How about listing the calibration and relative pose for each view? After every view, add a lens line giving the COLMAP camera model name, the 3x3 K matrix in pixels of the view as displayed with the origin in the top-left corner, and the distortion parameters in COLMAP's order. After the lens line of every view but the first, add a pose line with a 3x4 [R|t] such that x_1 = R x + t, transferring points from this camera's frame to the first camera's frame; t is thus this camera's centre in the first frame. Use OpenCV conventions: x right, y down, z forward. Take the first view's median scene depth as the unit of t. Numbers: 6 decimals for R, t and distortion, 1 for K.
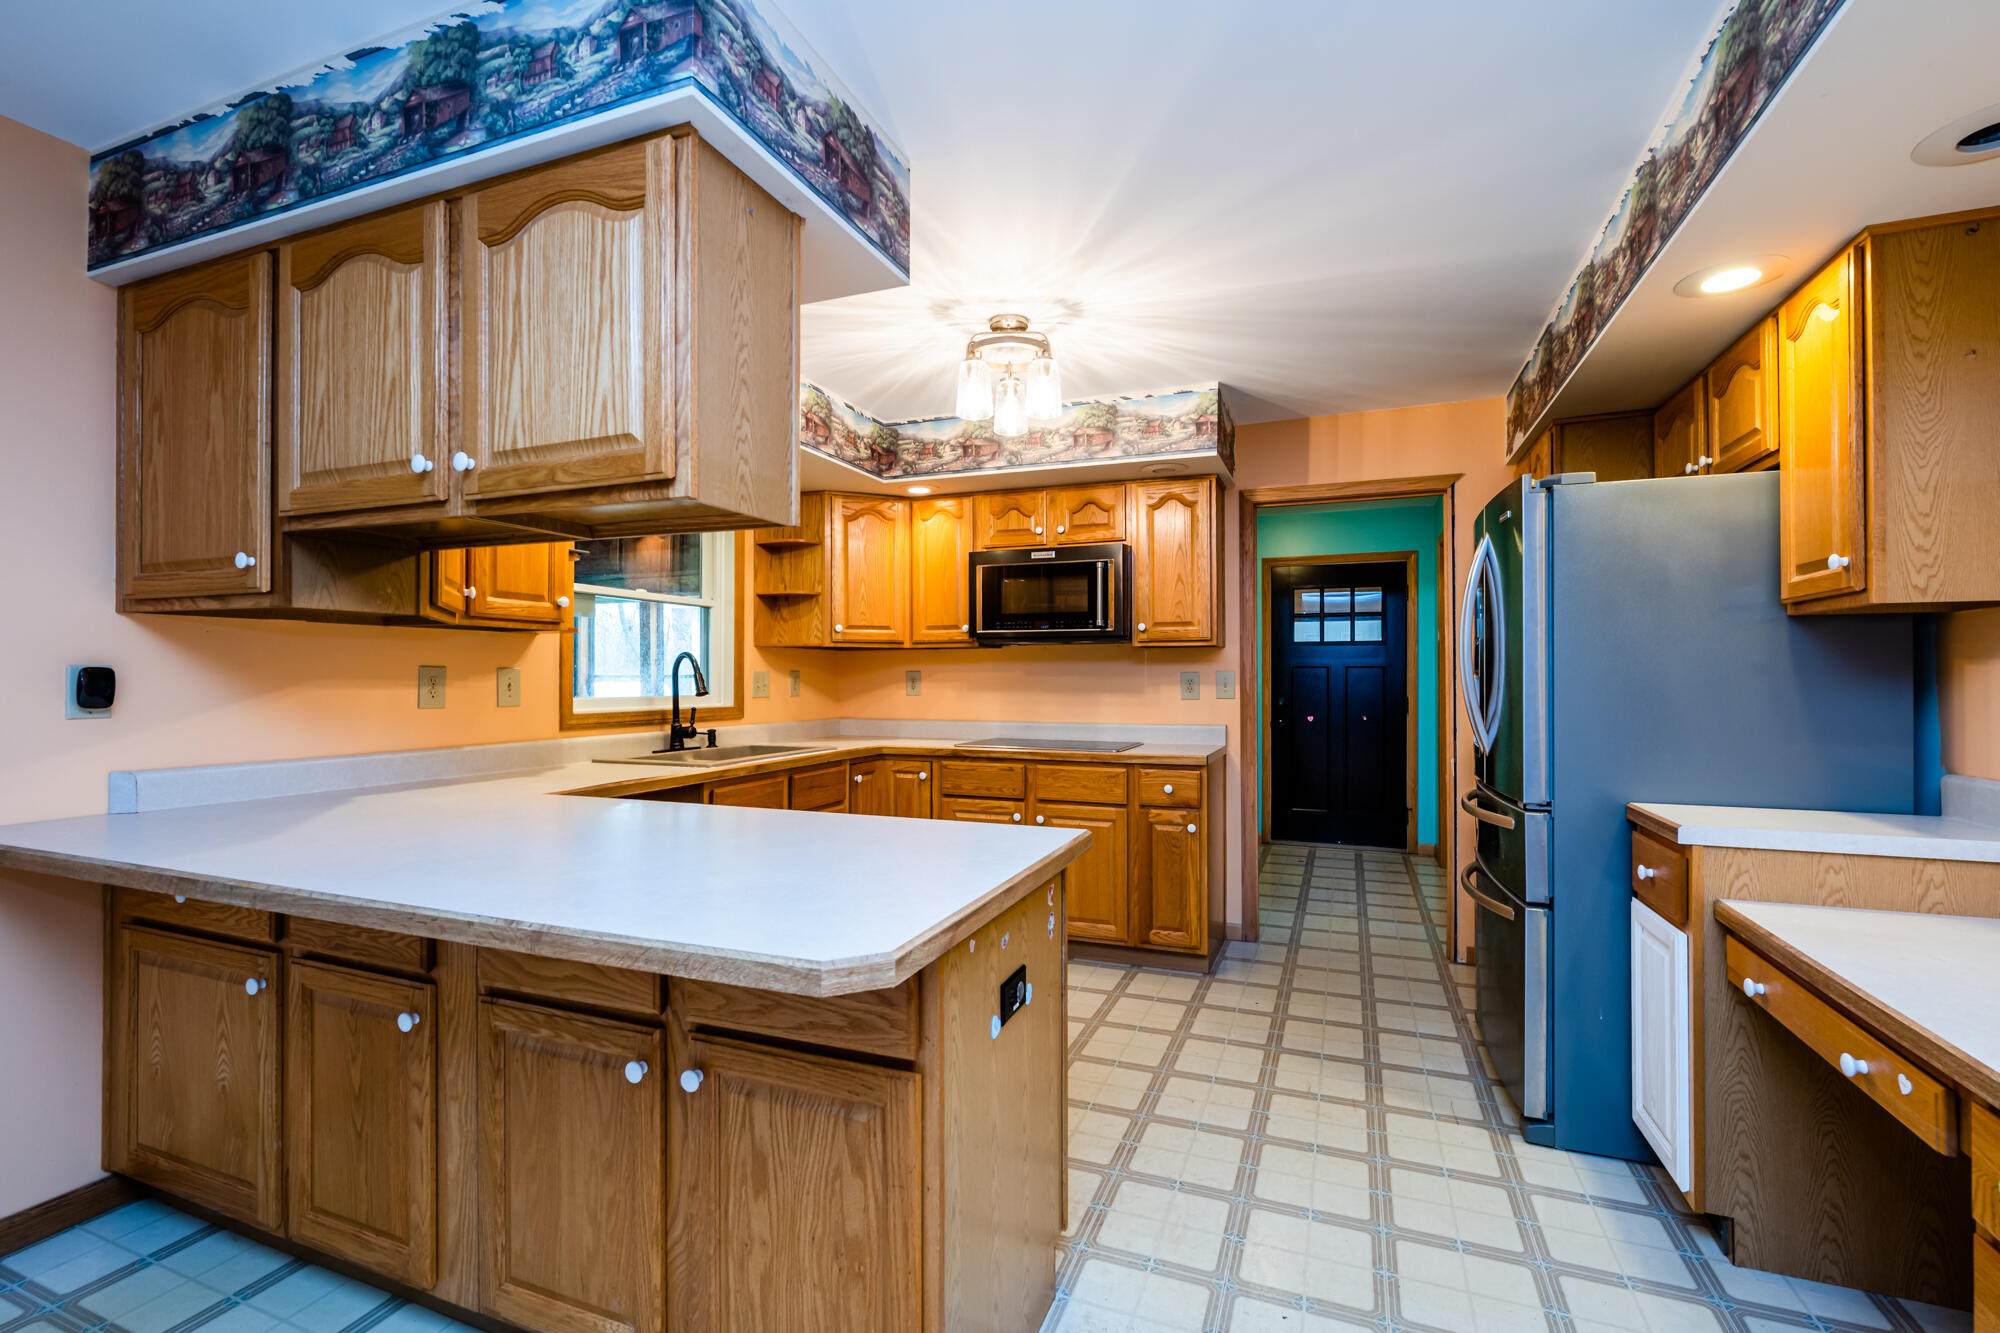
lens RADIAL K [[873.8, 0, 1000.0], [0, 873.8, 666.5], [0, 0, 1]] dist [-0.000706, -0.000110]
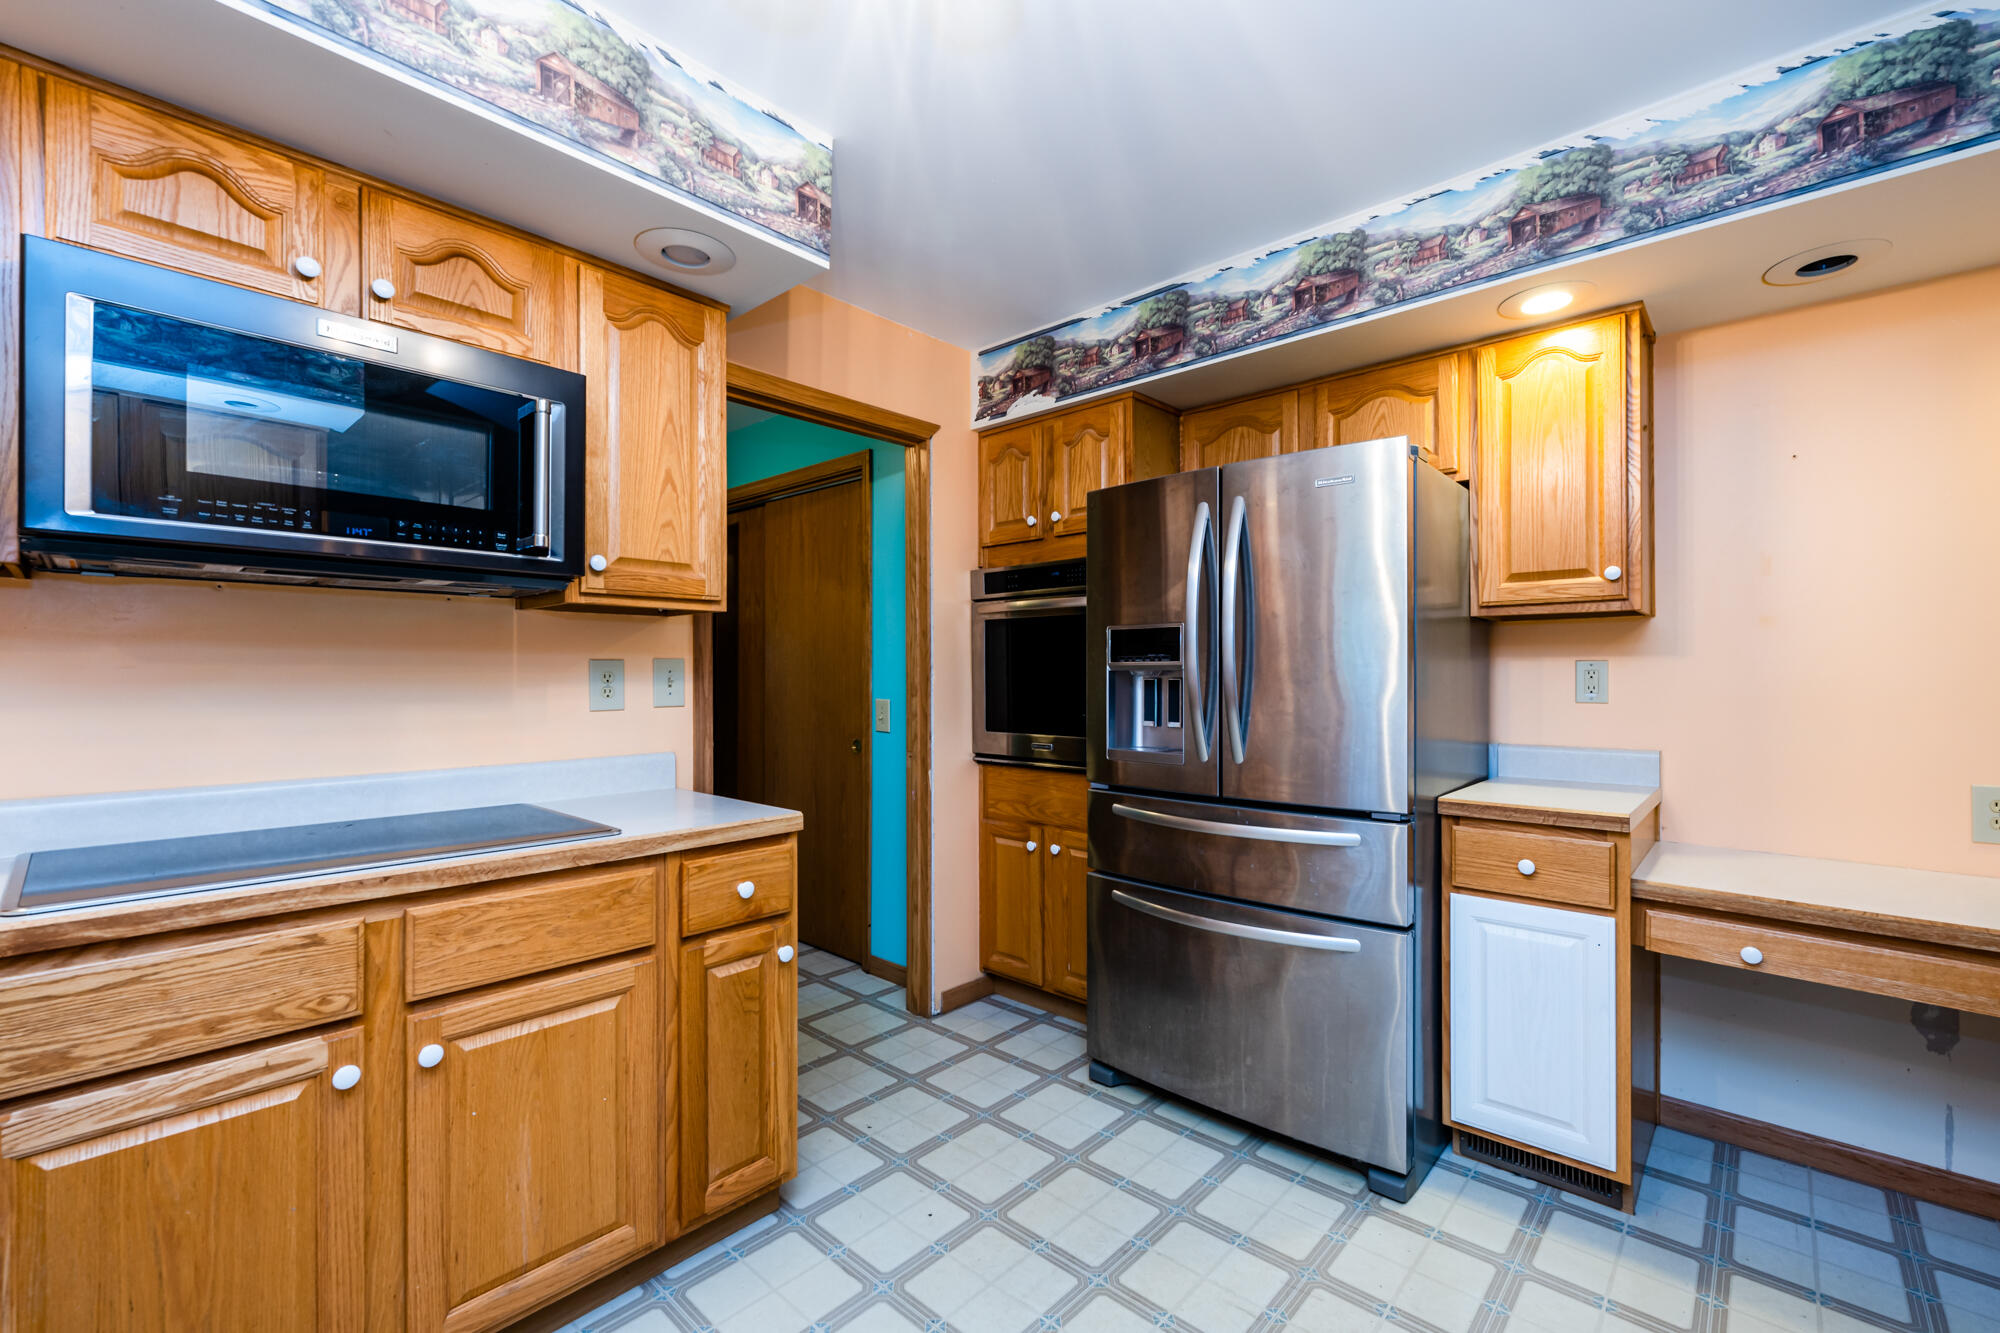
lens RADIAL K [[842.3, 0, 999.2], [0, 842.3, 669.8], [0, 0, 1]] dist [-0.002646, -0.000270]
pose [[0.357179, 0.005822, 0.934018, -0.208268], [-0.012944, 0.999915, -0.001283, 0.012387], [-0.933946, -0.011632, 0.357224, 0.691037]]
